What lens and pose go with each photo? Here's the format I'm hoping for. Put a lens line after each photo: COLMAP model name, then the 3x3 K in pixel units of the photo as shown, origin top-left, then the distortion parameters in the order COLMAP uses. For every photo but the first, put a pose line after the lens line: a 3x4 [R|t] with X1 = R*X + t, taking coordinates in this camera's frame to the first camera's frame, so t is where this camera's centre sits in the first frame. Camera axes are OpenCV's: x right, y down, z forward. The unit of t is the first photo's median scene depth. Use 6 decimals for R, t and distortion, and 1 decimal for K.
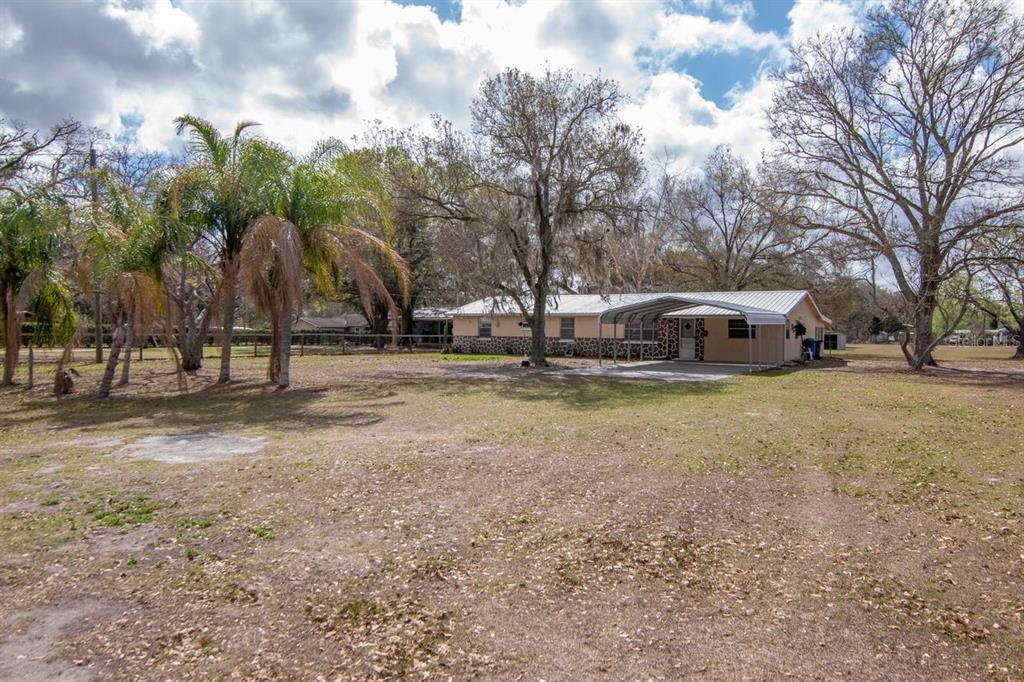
lens RADIAL K [[505.2, 0, 508.9], [0, 505.2, 336.5], [0, 0, 1]] dist [0.000267, -0.000997]
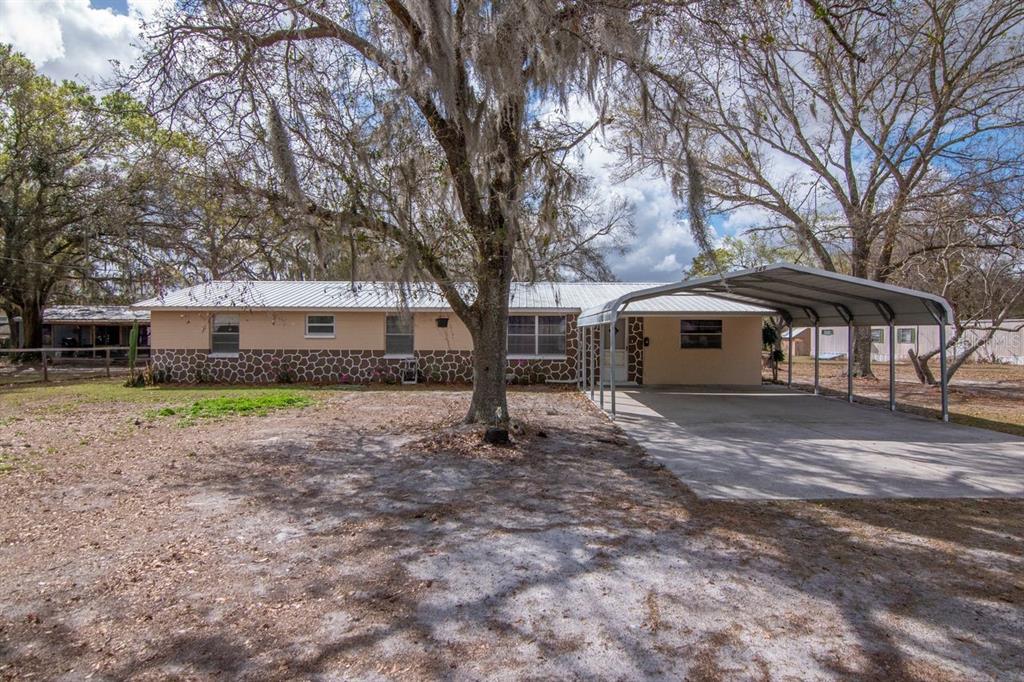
lens RADIAL K [[569.7, 0, 515.7], [0, 569.7, 342.4], [0, 0, 1]] dist [-0.004177, -0.001689]
pose [[0.871734, -0.005920, 0.489944, -0.074953], [0.009552, 0.999942, -0.004914, -0.002434], [-0.489886, 0.008964, 0.871740, 0.329442]]
